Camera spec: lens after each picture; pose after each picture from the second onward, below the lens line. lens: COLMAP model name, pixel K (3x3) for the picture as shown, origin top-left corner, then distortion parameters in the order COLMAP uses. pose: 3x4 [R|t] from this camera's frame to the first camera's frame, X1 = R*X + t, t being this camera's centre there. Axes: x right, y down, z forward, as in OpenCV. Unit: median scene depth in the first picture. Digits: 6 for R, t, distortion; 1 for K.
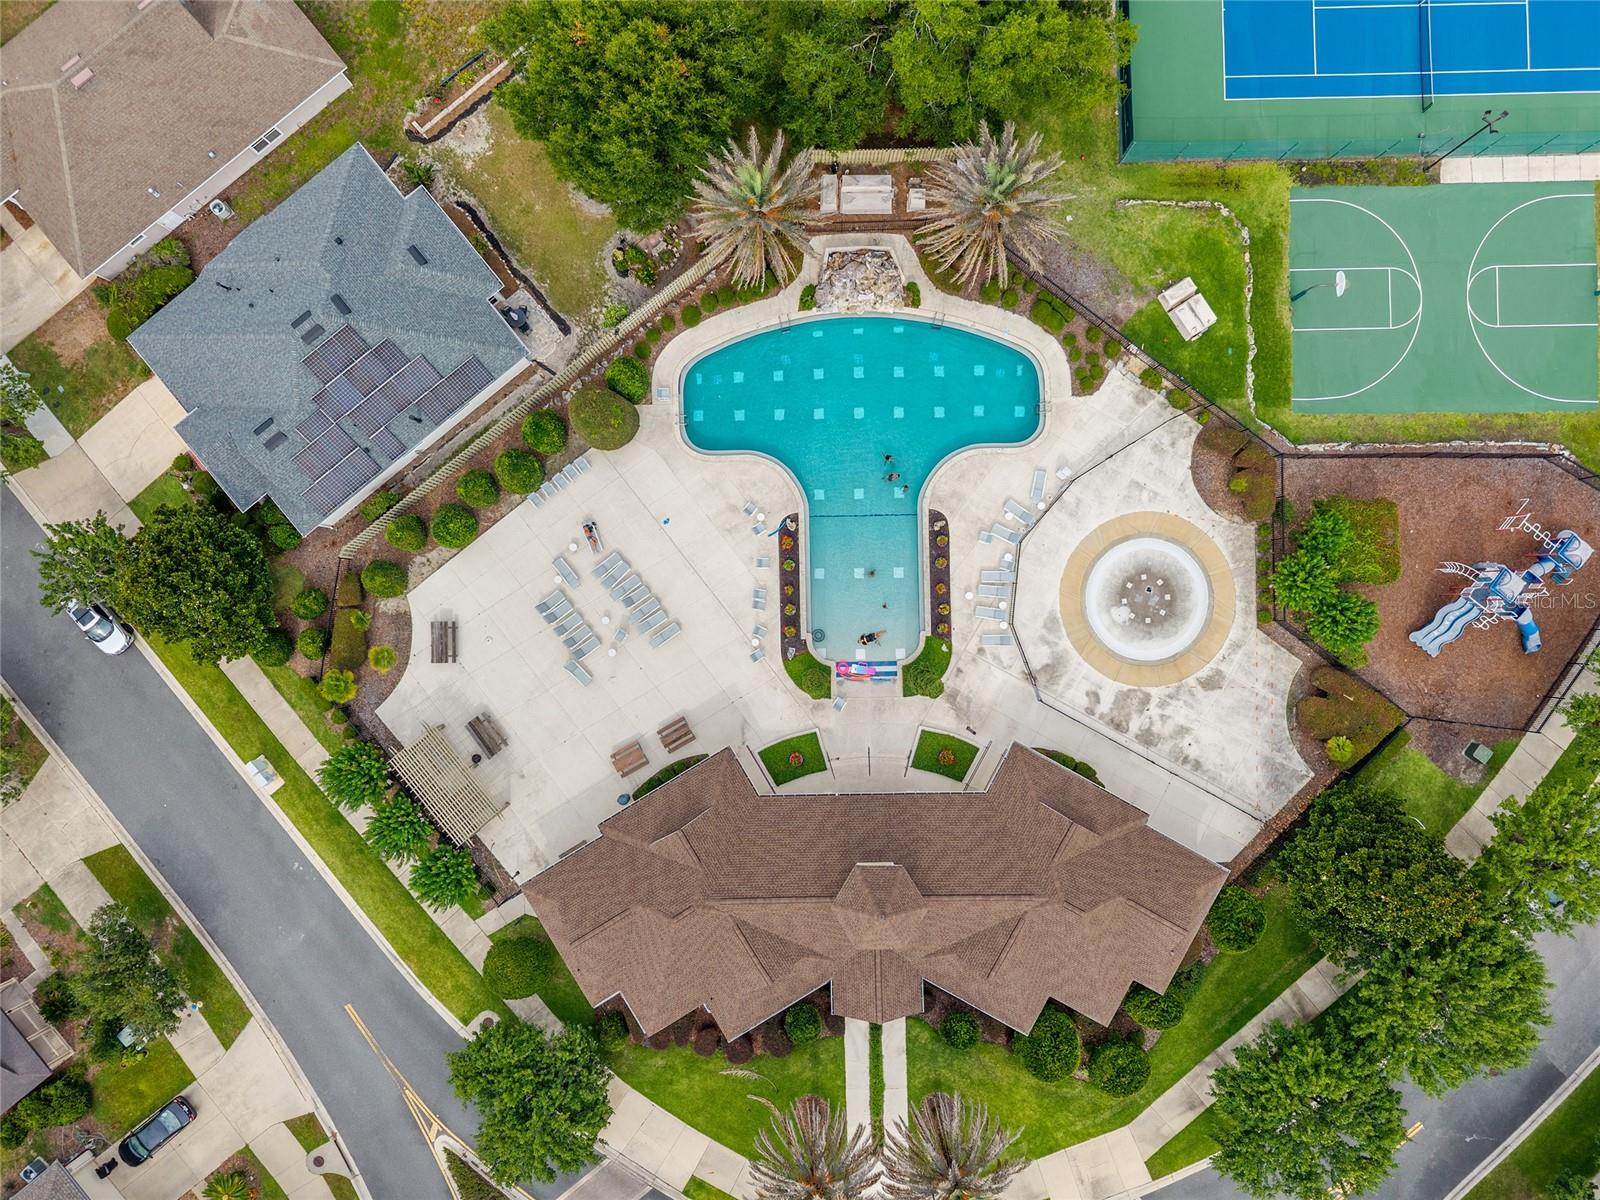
lens RADIAL K [[1111.4, 0, 800.0], [0, 1111.4, 600.0], [0, 0, 1]] dist [0.014148, -0.008487]
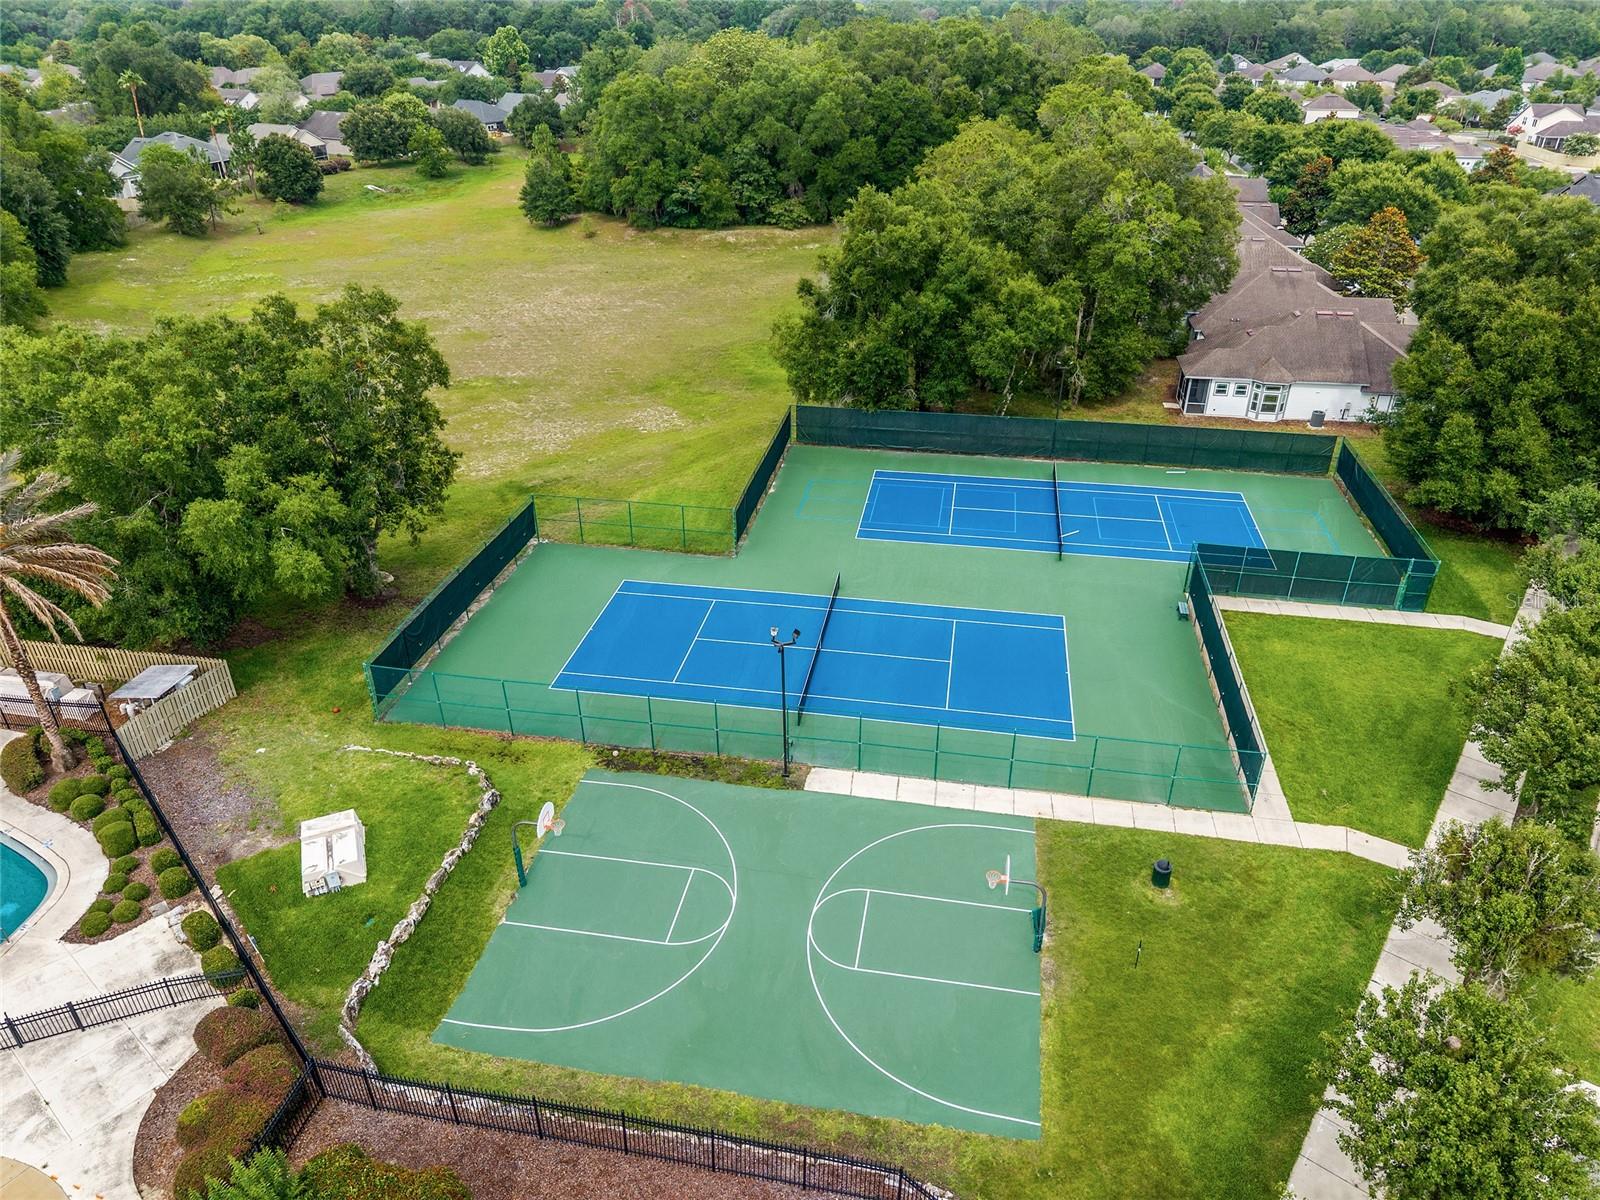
lens RADIAL K [[1076.8, 0, 804.2], [0, 1076.8, 599.4], [0, 0, 1]] dist [0.010569, -0.003375]
pose [[0.982626, 0.091811, -0.161297, 0.678425], [-0.185593, 0.491105, -0.851100, 0.121767], [0.001073, 0.866248, 0.499612, 0.587243]]
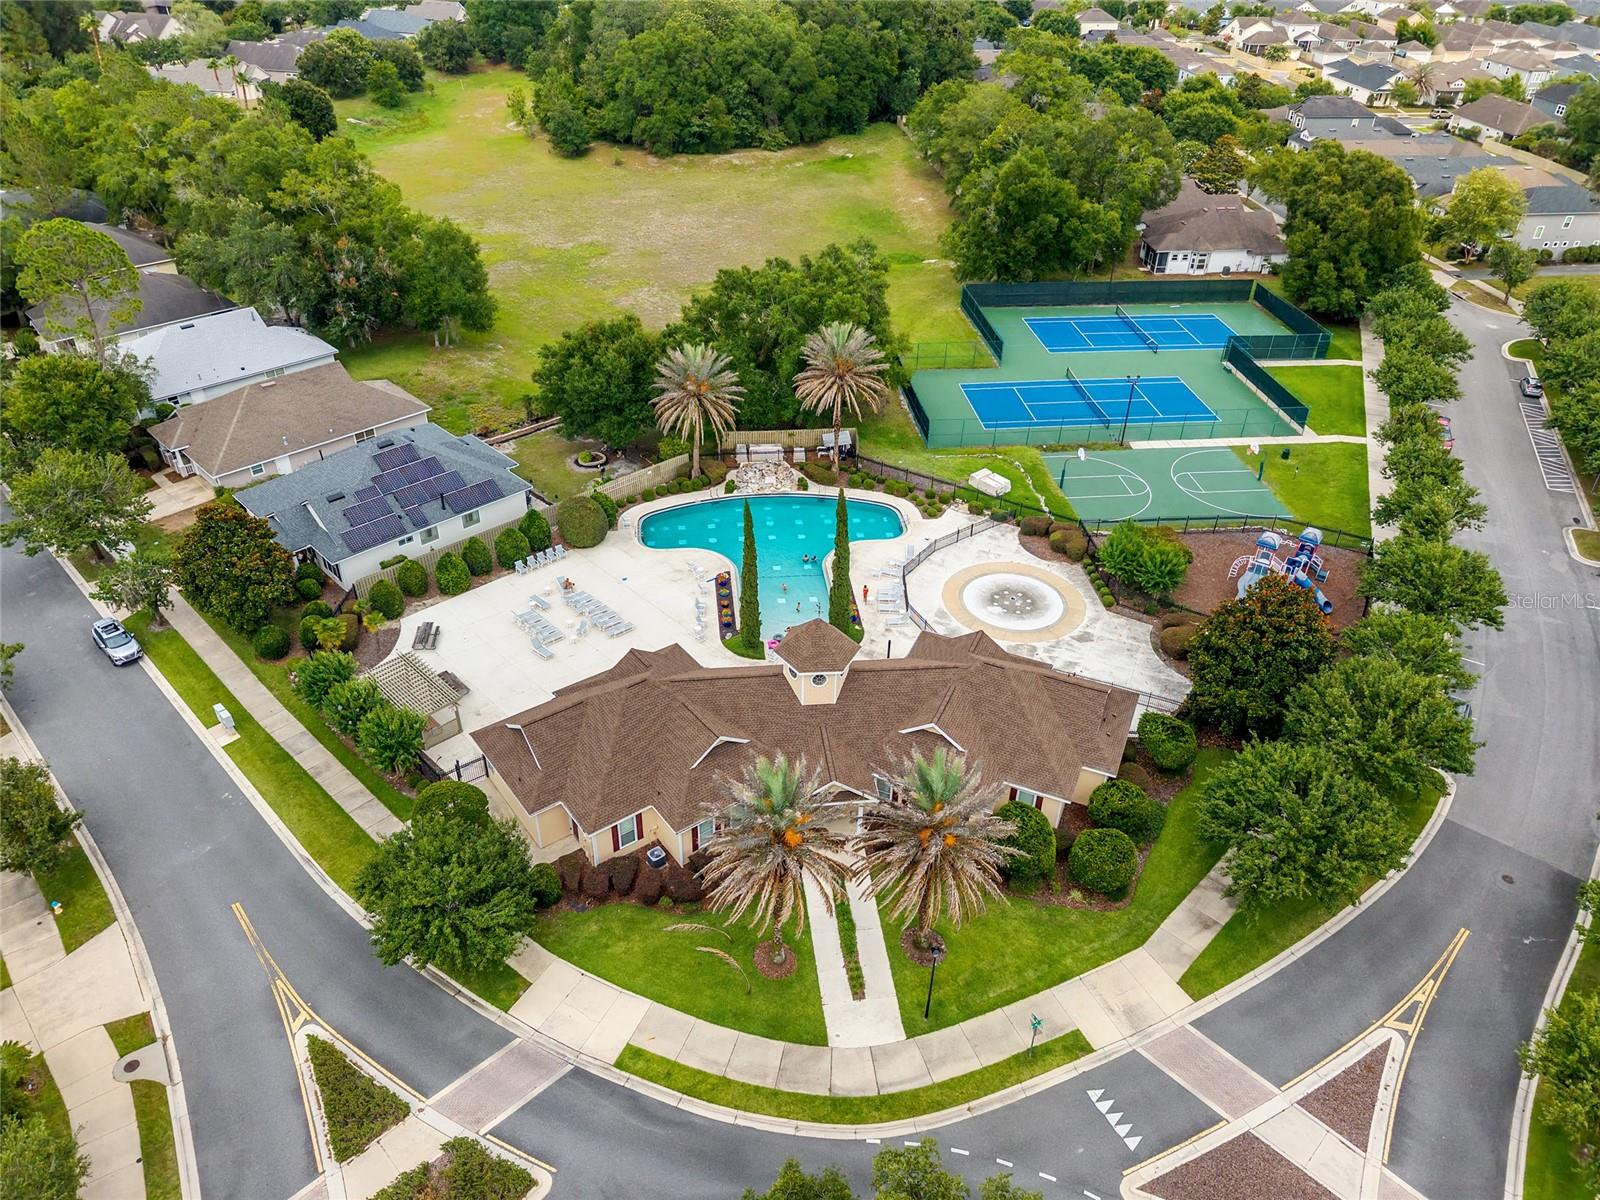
lens RADIAL K [[1111.4, 0, 800.0], [0, 1111.4, 600.0], [0, 0, 1]] dist [0.014148, -0.008487]
pose [[0.995552, -0.034910, 0.087504, -0.033440], [0.091576, 0.576717, -0.811795, 0.980734], [-0.022126, 0.816198, 0.577349, 0.291685]]
